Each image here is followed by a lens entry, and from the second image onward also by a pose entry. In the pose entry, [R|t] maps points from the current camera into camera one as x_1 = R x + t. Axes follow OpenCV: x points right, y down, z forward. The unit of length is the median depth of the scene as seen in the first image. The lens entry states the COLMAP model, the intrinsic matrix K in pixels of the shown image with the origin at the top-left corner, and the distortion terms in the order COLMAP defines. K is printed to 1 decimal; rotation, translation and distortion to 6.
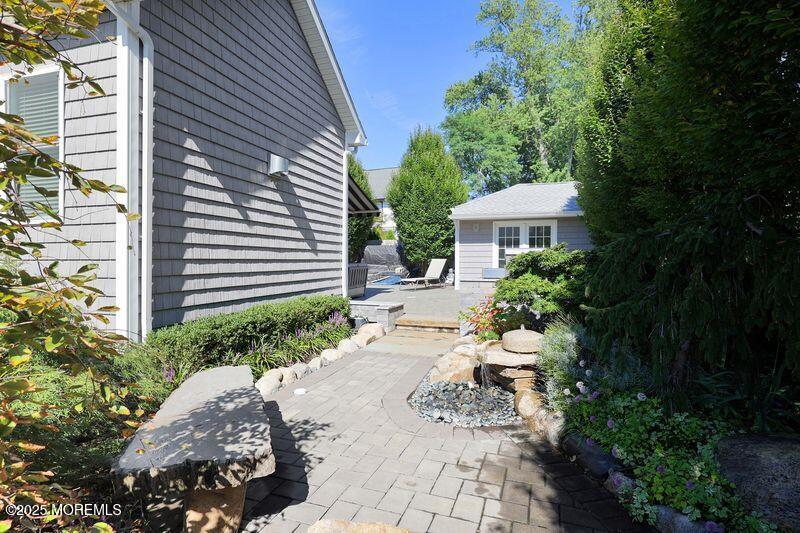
lens RADIAL K [[427.6, 0, 399.7], [0, 427.6, 260.8], [0, 0, 1]] dist [0.000316, -0.000167]
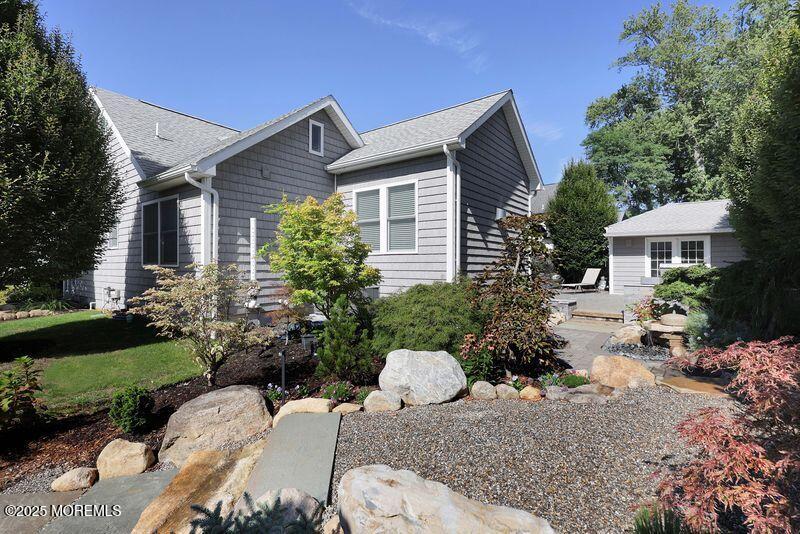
lens RADIAL K [[376.8, 0, 400.3], [0, 376.8, 255.4], [0, 0, 1]] dist [-0.000826, -0.000548]
pose [[0.938830, -0.005167, -0.344342, -0.061702], [-0.005931, 0.999497, -0.031167, -0.005420], [0.344330, 0.031302, 0.938327, -0.222014]]
